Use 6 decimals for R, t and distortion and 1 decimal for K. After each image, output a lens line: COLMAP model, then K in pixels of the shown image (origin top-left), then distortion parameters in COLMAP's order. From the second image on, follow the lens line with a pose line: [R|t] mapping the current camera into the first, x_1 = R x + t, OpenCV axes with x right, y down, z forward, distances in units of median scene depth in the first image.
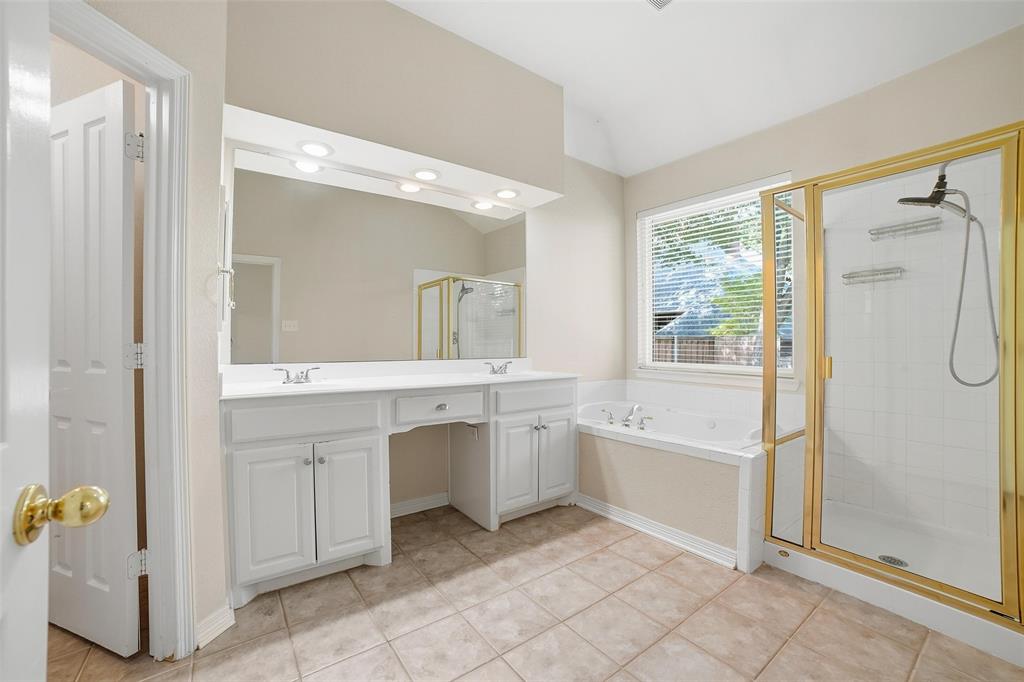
lens RADIAL K [[425.7, 0, 512.0], [0, 425.7, 341.0], [0, 0, 1]] dist [-0.029506, 0.000195]
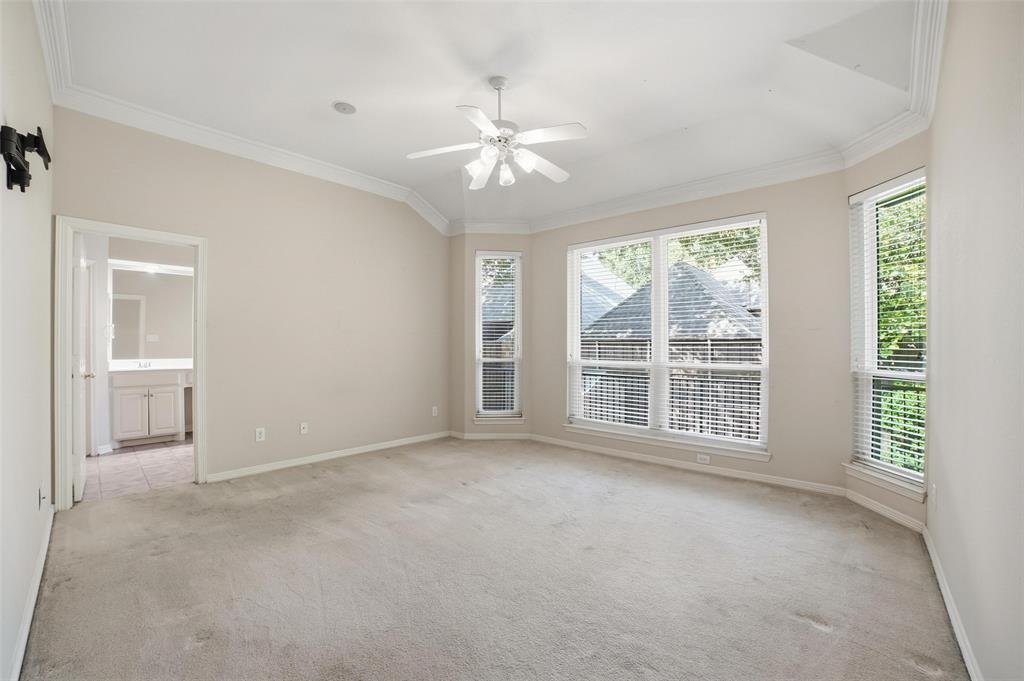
lens RADIAL K [[425.7, 0, 512.0], [0, 425.7, 340.5], [0, 0, 1]] dist [-0.029506, 0.000195]
pose [[0.982856, 0.004917, 0.184309, 0.205396], [-0.003656, 0.999968, -0.007180, -0.007214], [-0.184338, 0.006383, 0.982842, -0.315429]]
